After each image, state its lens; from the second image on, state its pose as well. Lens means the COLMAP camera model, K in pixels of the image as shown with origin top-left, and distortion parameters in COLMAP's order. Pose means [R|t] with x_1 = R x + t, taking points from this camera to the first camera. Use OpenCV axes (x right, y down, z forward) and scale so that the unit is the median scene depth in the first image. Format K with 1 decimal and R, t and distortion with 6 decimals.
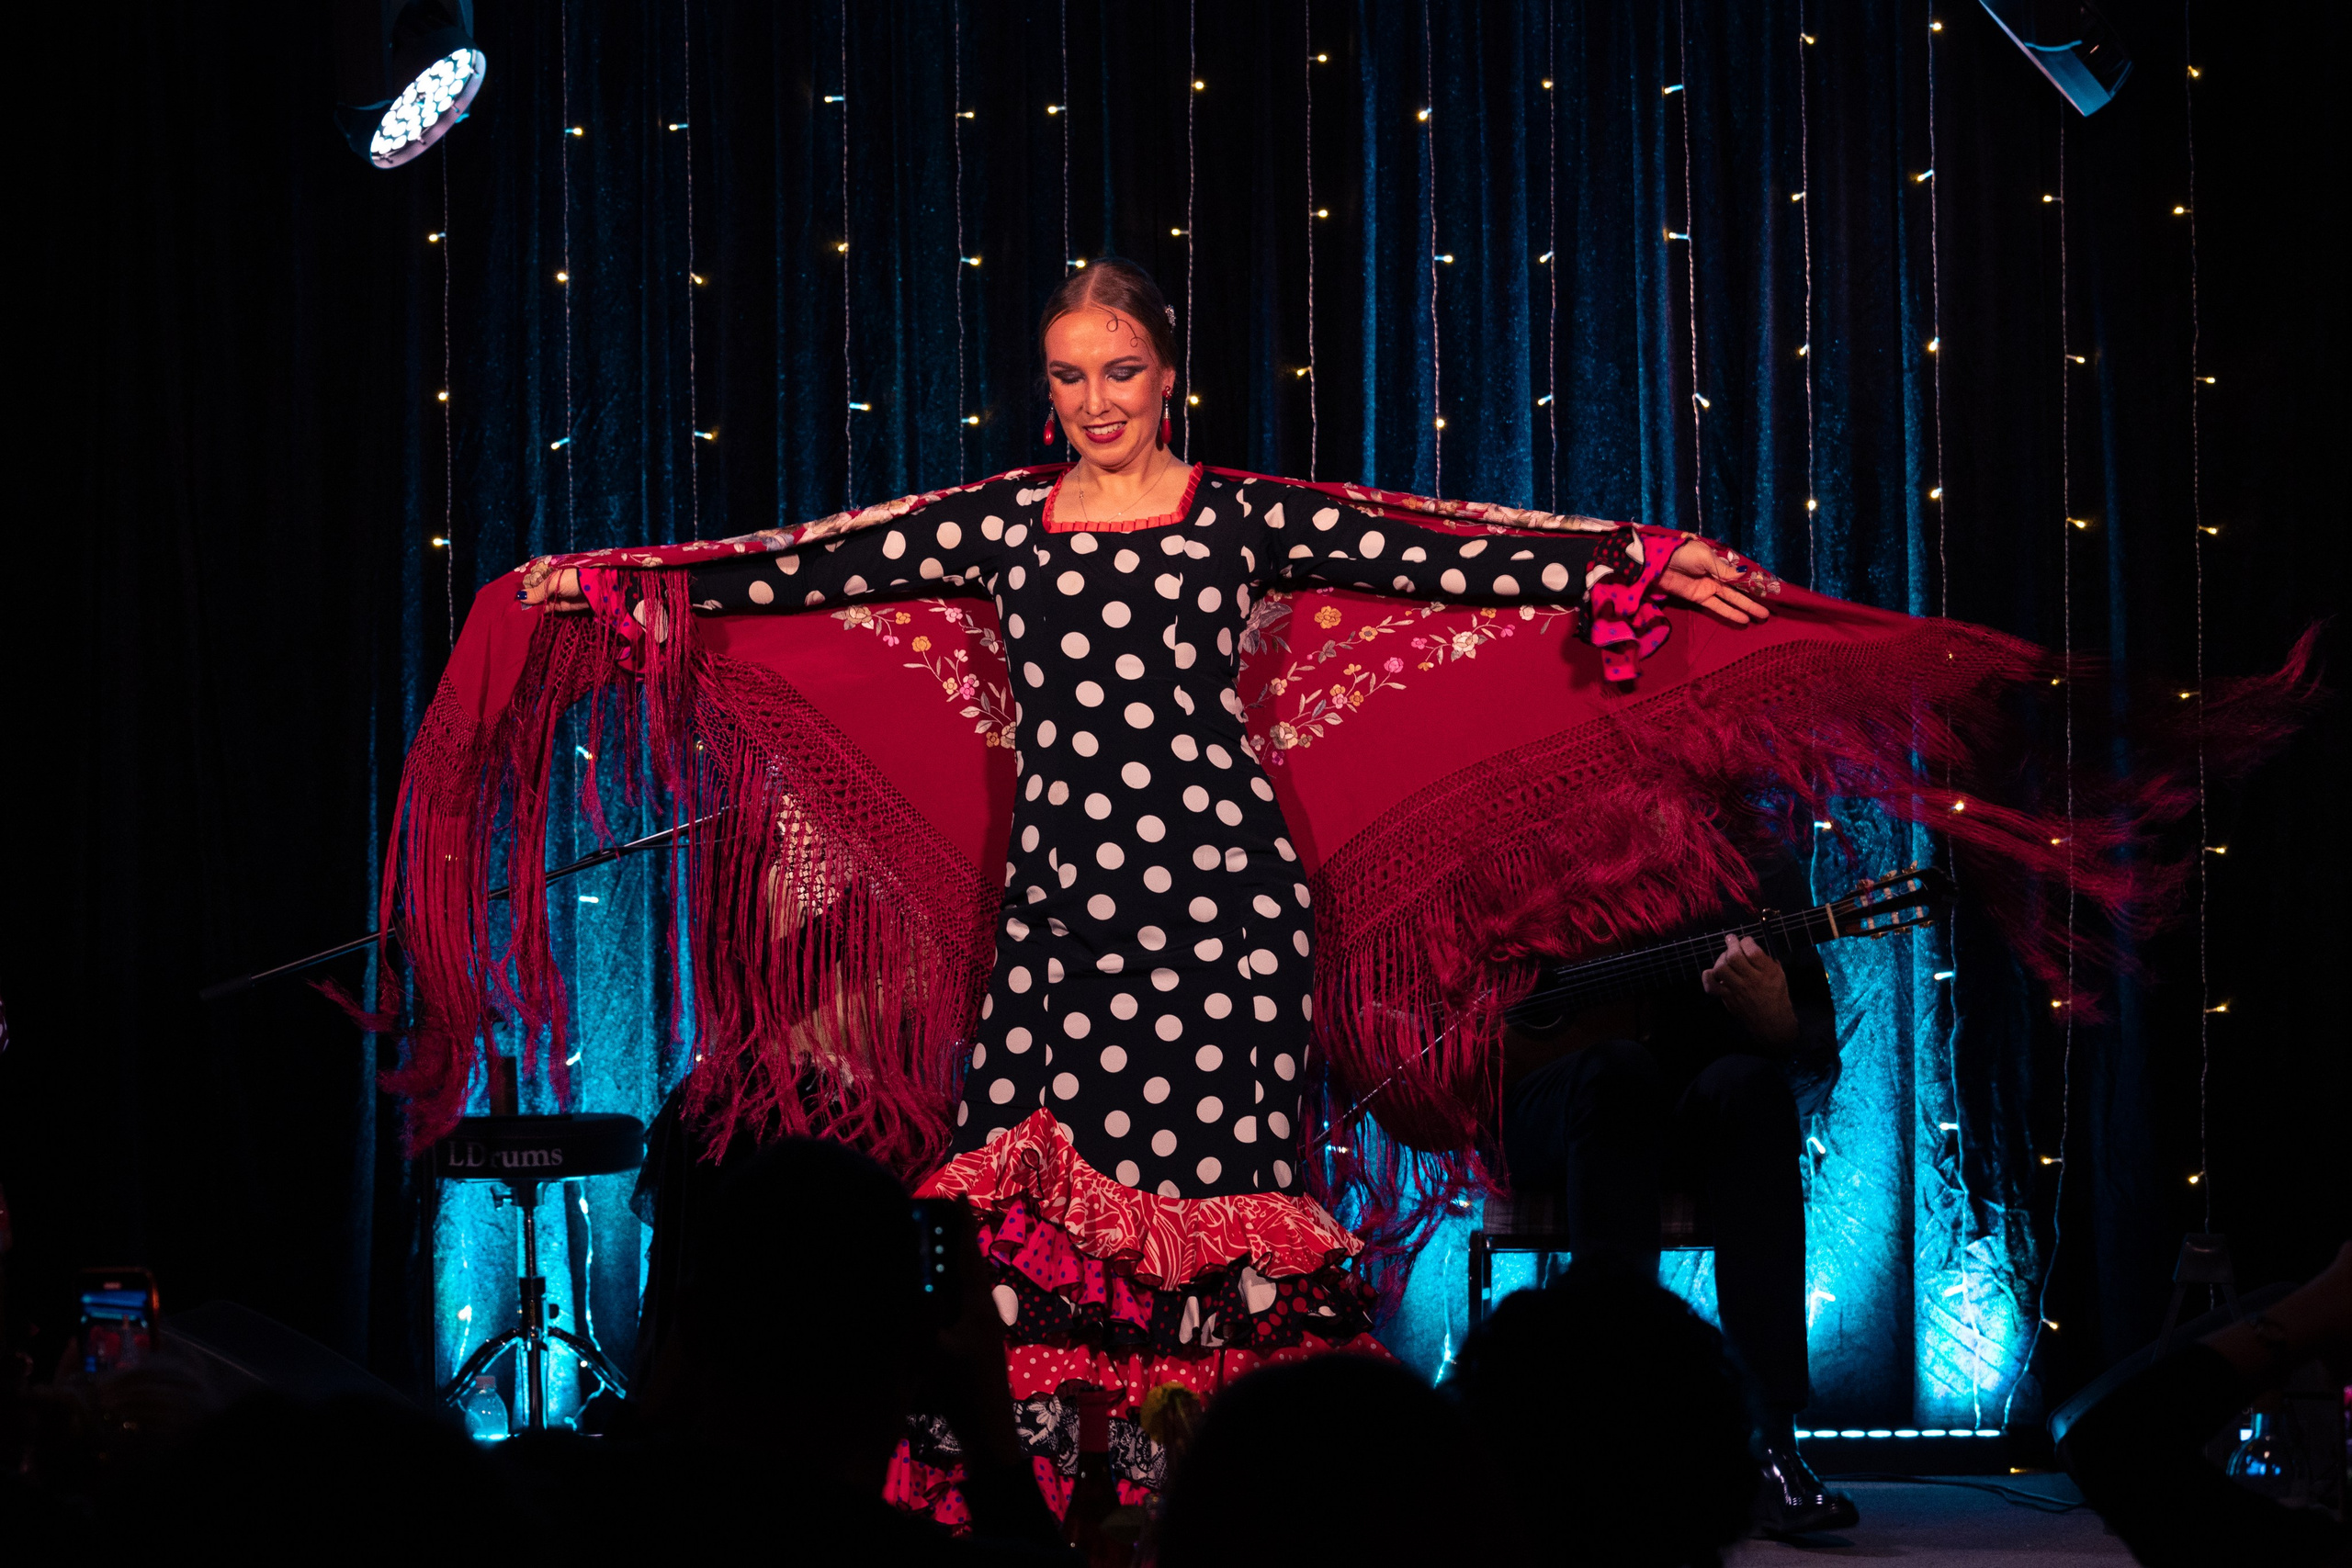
lens RADIAL K [[7216.1, 0, 1081.5], [0, 7216.1, 725.4], [0, 0, 1]] dist [-0.133540, 0.000000]
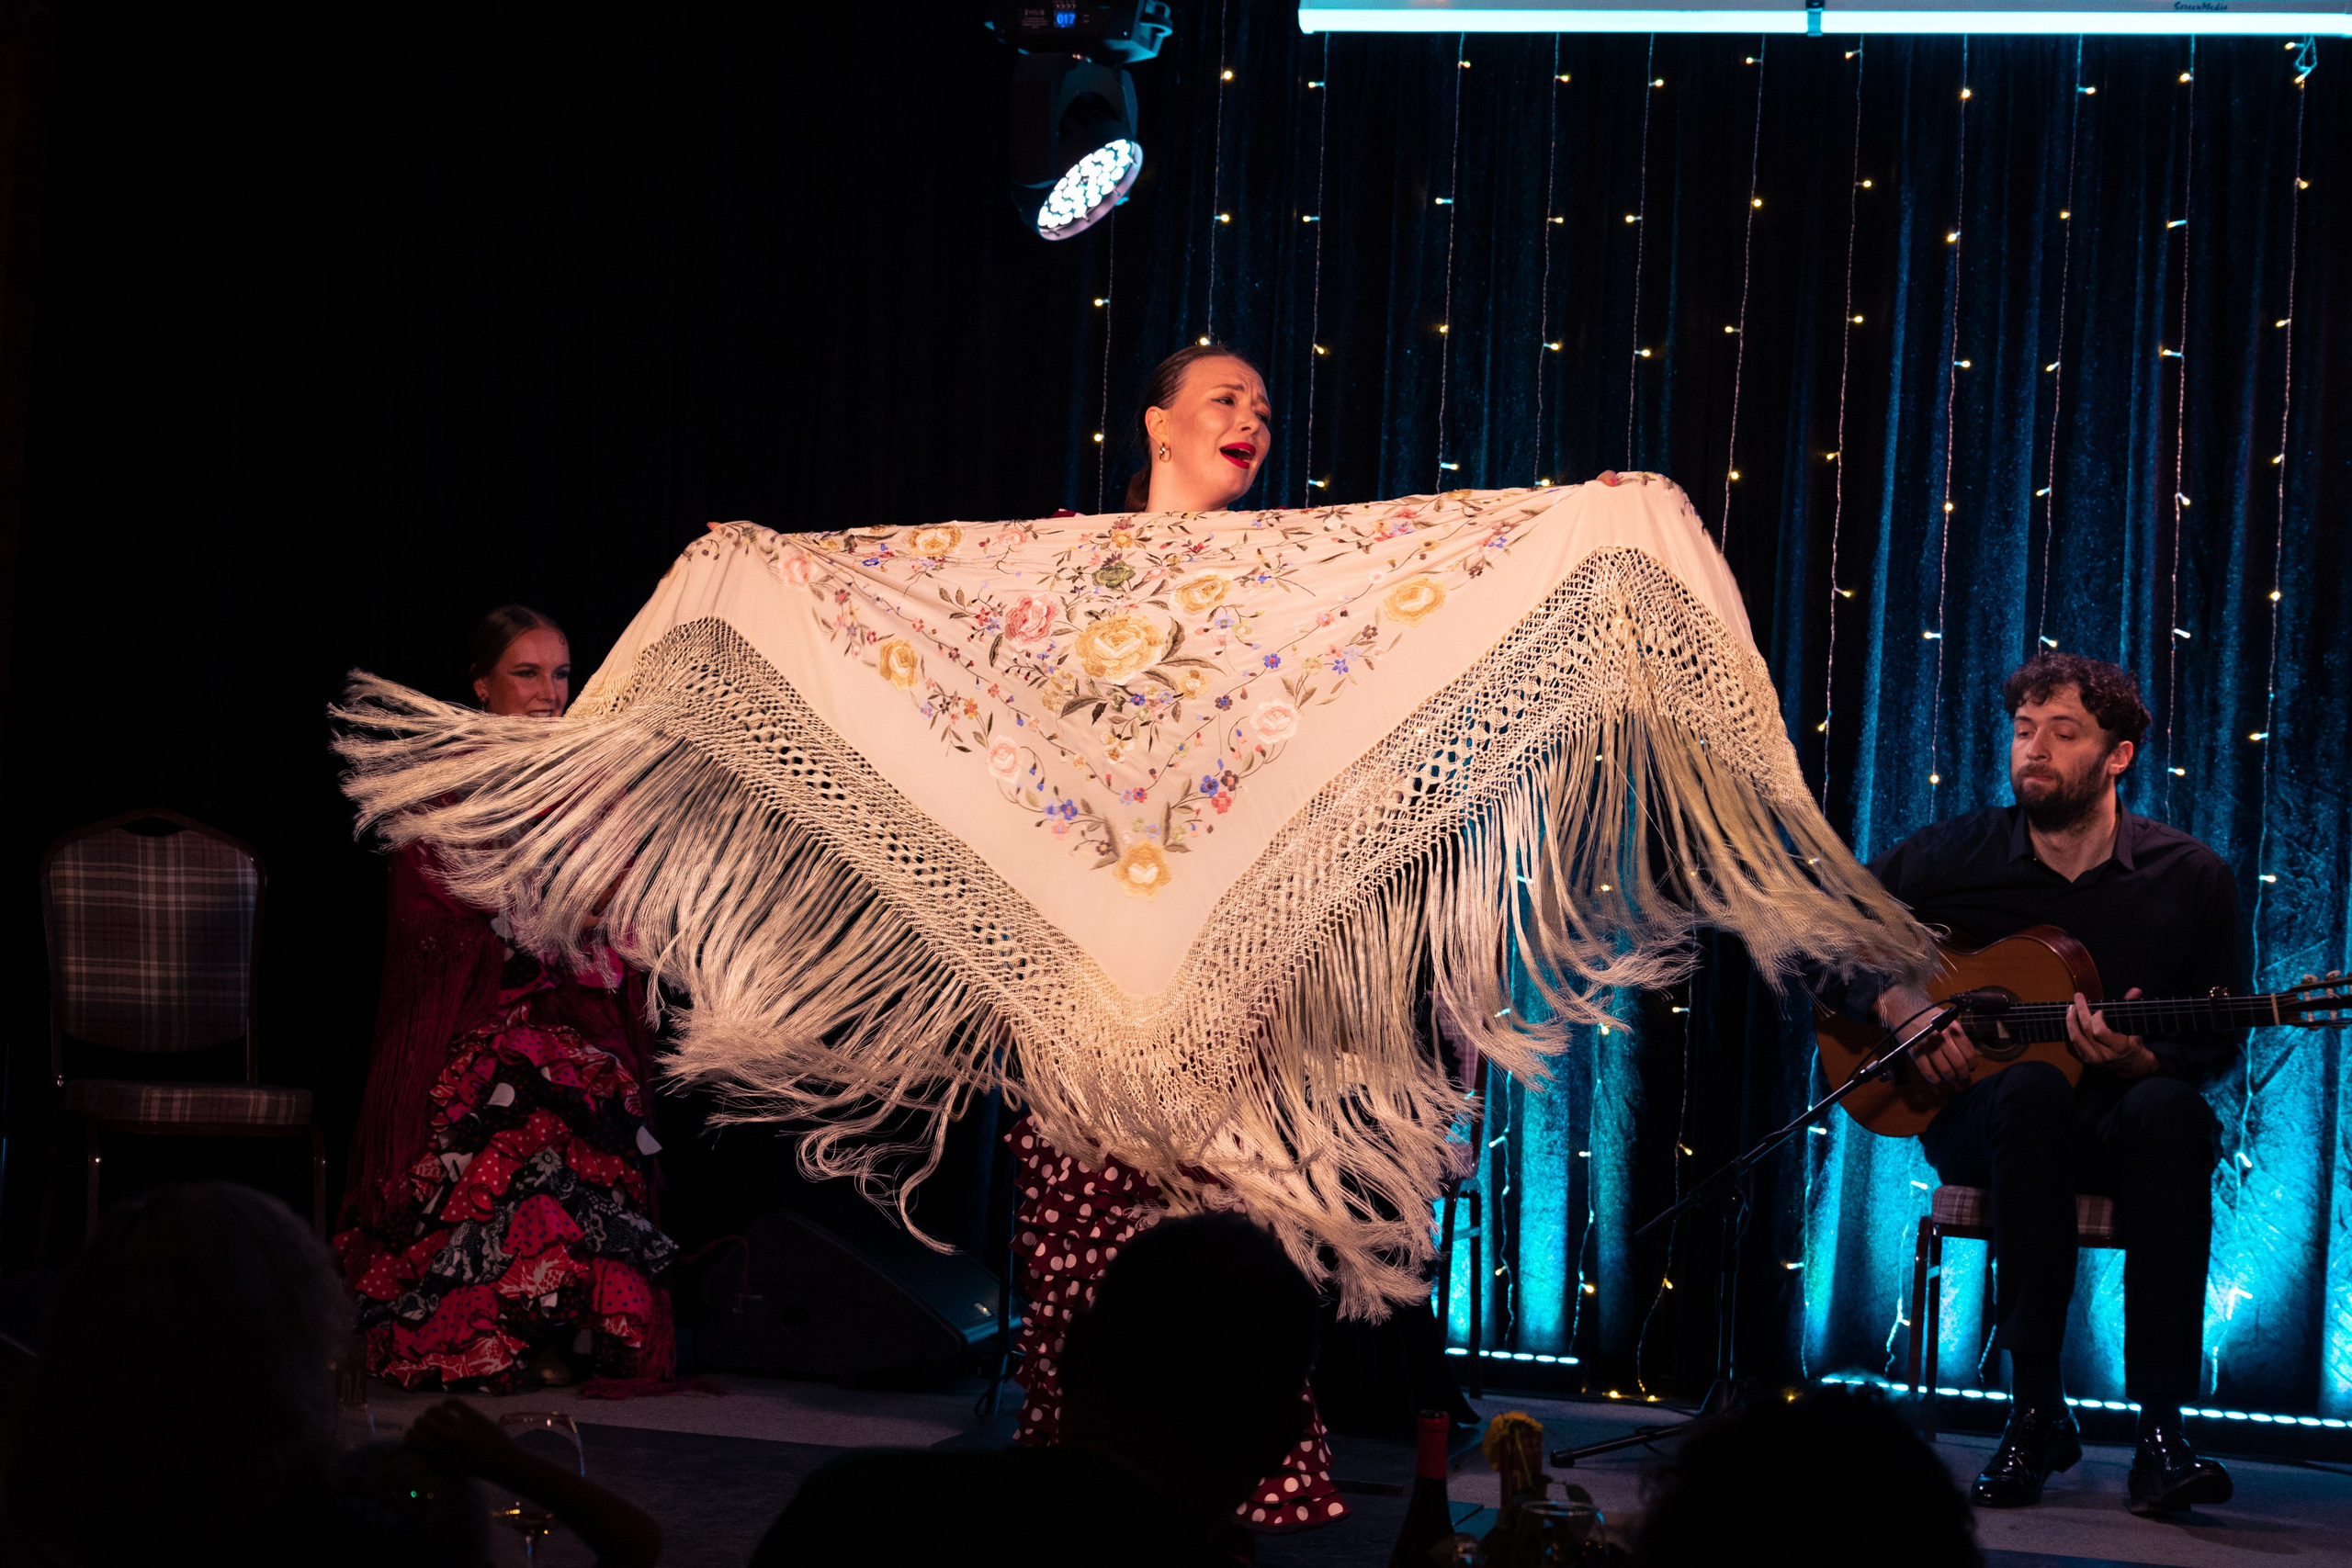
lens RADIAL K [[5035.3, 0, 1115.2], [0, 5035.3, 782.6], [0, 0, 1]] dist [0.075724, 0.000000]
pose [[0.988732, 0.063290, -0.135663, 0.030338], [-0.061578, 0.997961, 0.016782, -0.003441], [0.136448, -0.008239, 0.990613, 0.185849]]
